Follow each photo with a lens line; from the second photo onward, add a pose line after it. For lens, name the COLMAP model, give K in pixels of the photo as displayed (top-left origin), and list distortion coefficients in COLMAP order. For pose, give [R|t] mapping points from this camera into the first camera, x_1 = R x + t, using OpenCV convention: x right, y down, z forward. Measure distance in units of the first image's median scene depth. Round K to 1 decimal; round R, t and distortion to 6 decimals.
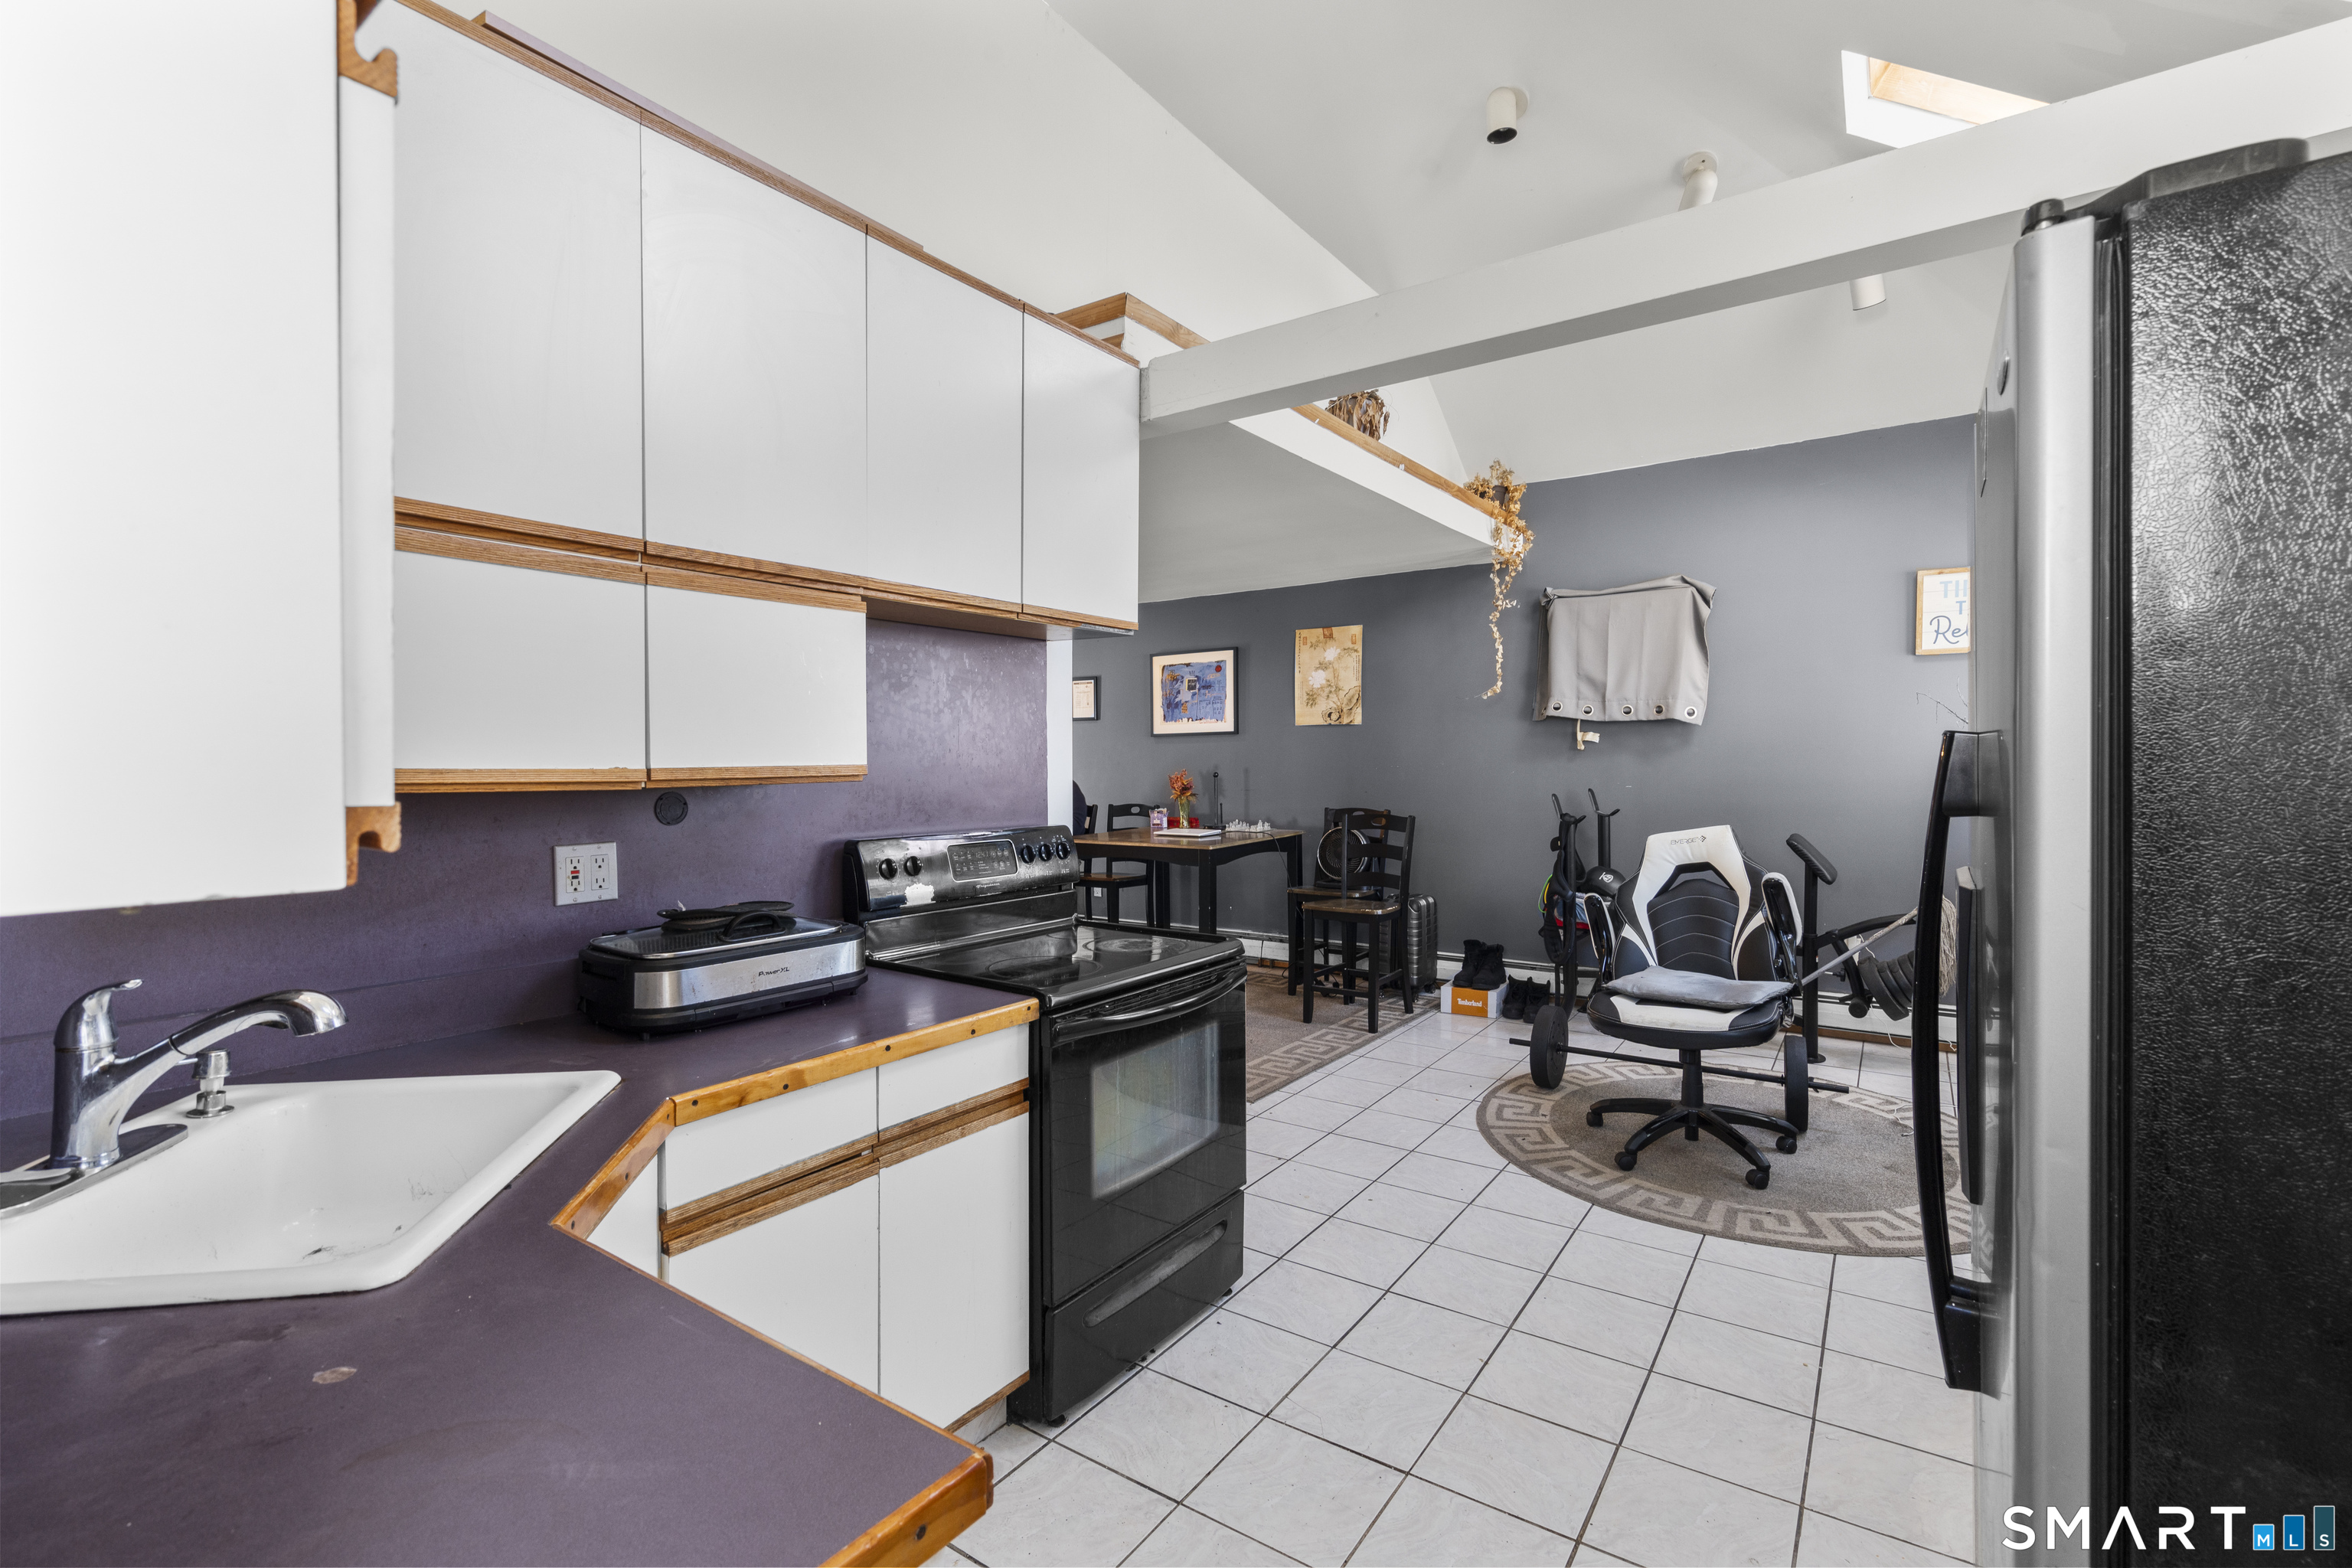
lens RADIAL K [[1051.7, 0, 1178.5], [0, 1051.7, 780.7], [0, 0, 1]] dist [-0.004929, -0.000533]
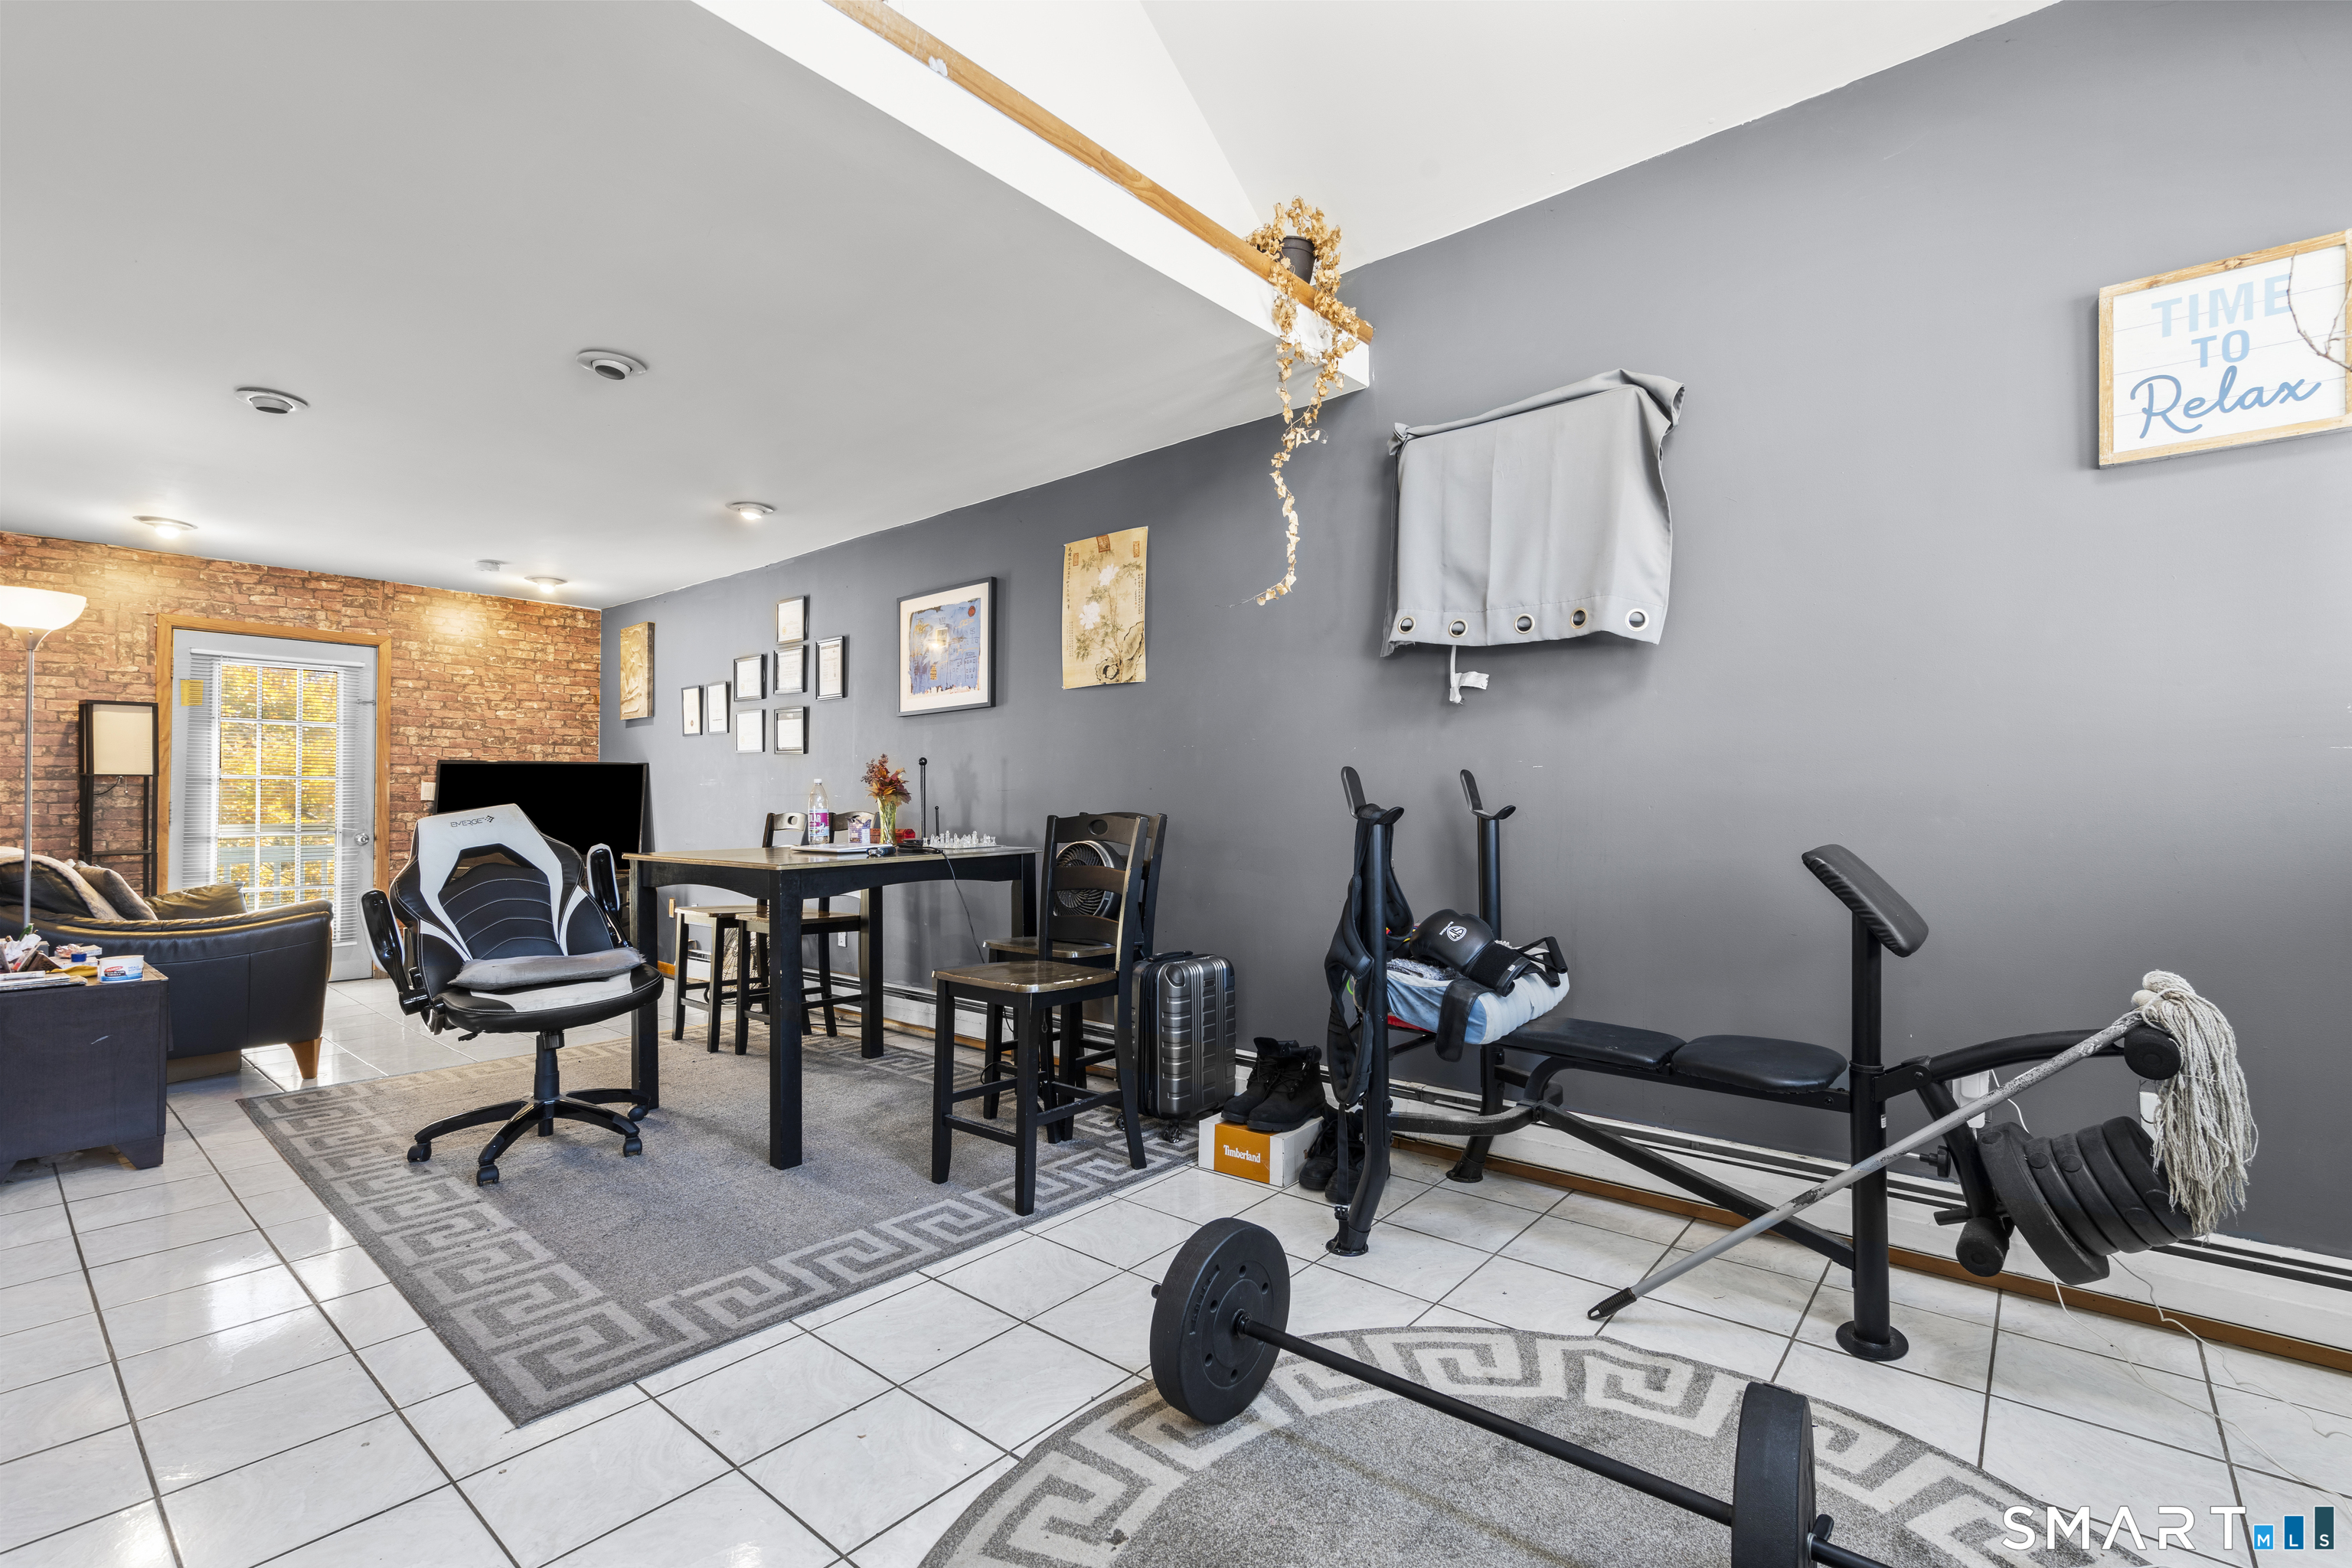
lens RADIAL K [[1051.7, 0, 1170.5], [0, 1051.7, 782.9], [0, 0, 1]] dist [-0.004929, -0.000533]
pose [[0.995067, 0.004066, -0.099118, 0.297898], [-0.008264, 0.999084, -0.041976, 0.039791], [0.098857, 0.042588, 0.994190, 0.442666]]
